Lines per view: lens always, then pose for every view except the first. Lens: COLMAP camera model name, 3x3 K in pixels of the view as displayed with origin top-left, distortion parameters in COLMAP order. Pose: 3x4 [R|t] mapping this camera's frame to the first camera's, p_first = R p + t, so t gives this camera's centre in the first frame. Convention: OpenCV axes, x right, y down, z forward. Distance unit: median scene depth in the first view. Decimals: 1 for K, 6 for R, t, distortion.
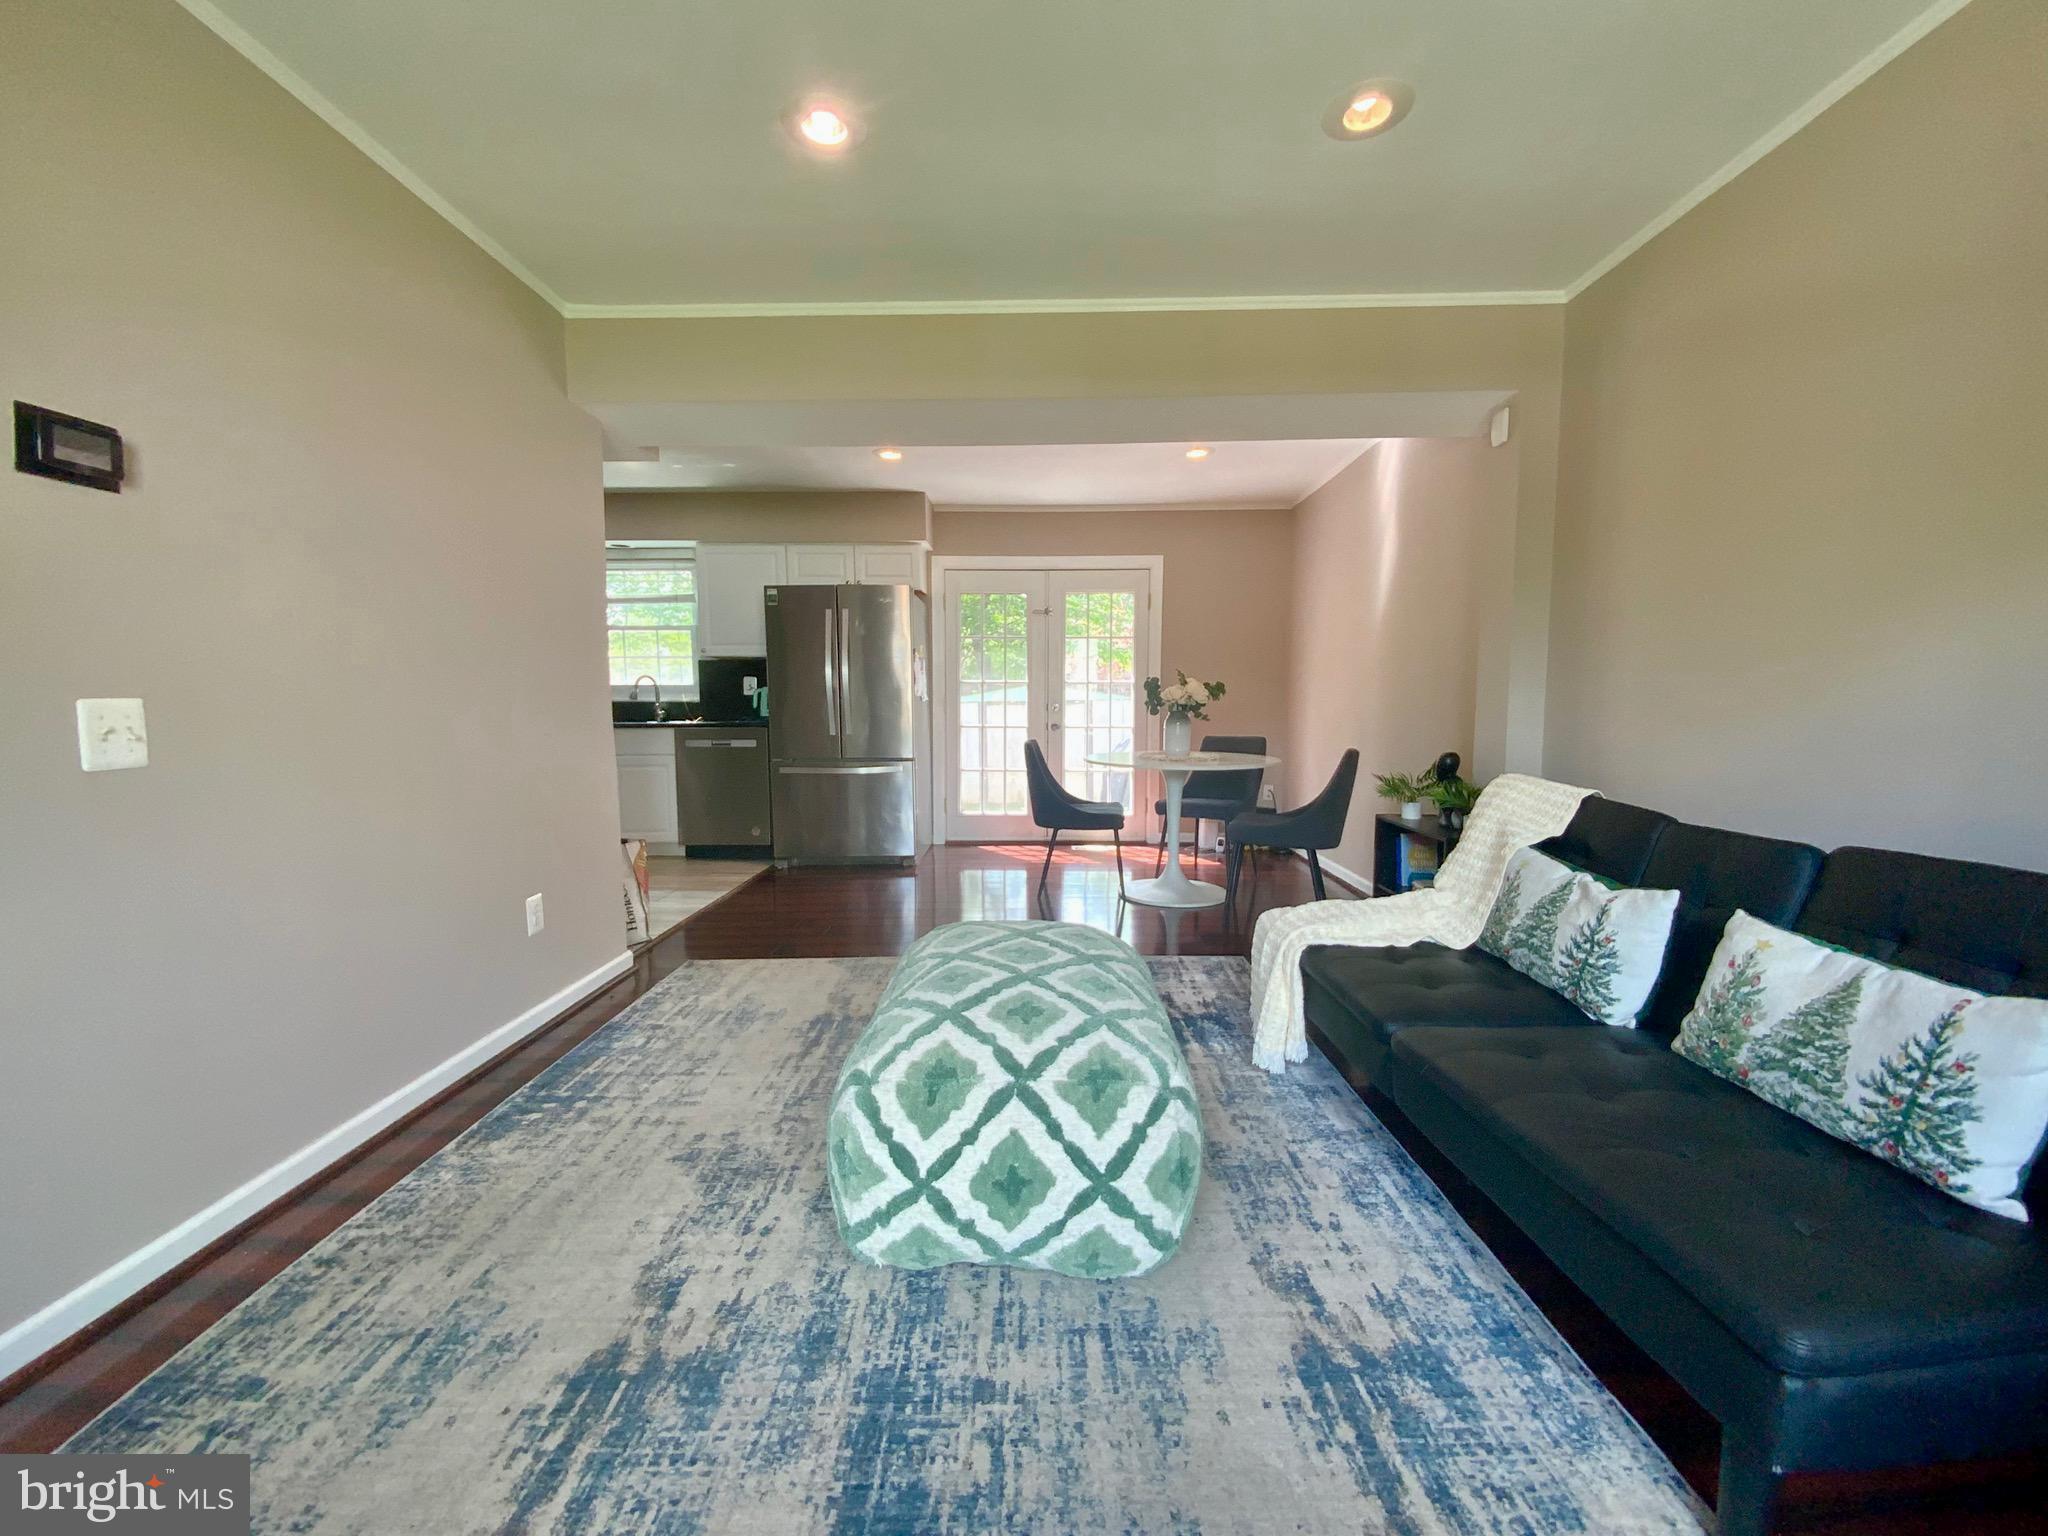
lens RADIAL K [[828.1, 0, 1028.6], [0, 828.1, 769.7], [0, 0, 1]] dist [0.013649, -0.011930]
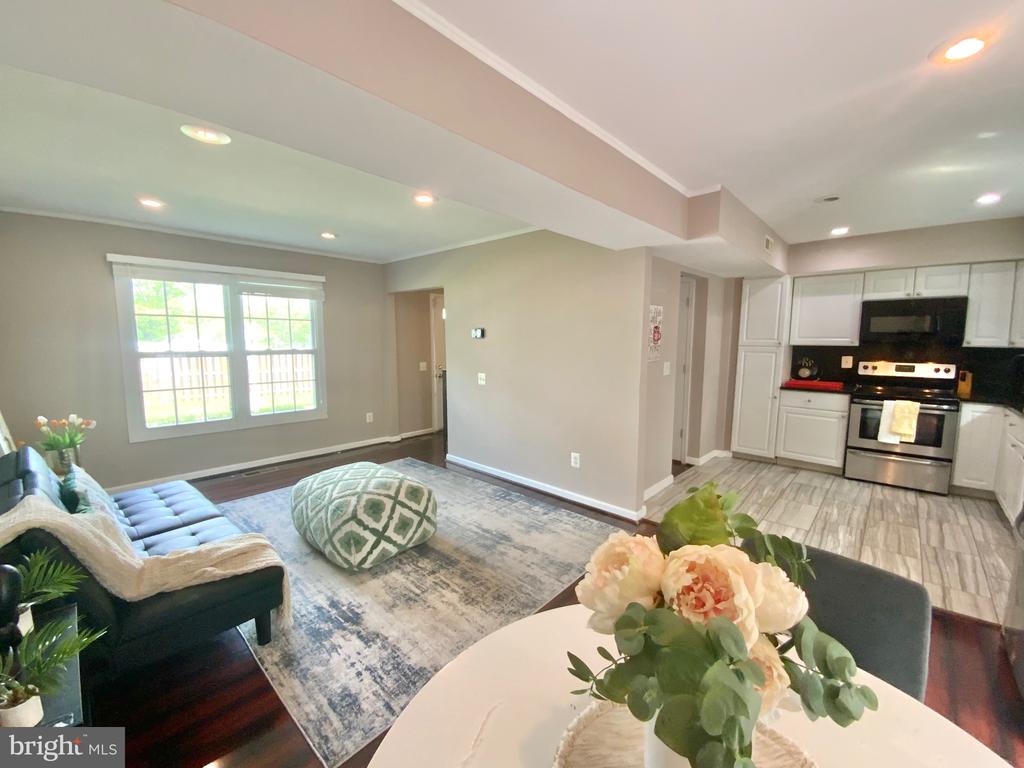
lens RADIAL K [[414.1, 0, 514.3], [0, 414.1, 384.9], [0, 0, 1]] dist [0.013649, -0.011930]
pose [[-0.672268, 0.081568, -0.735801, 0.825863], [-0.062260, 0.984161, 0.165984, -0.452084], [0.737685, 0.157397, -0.656541, 2.776589]]
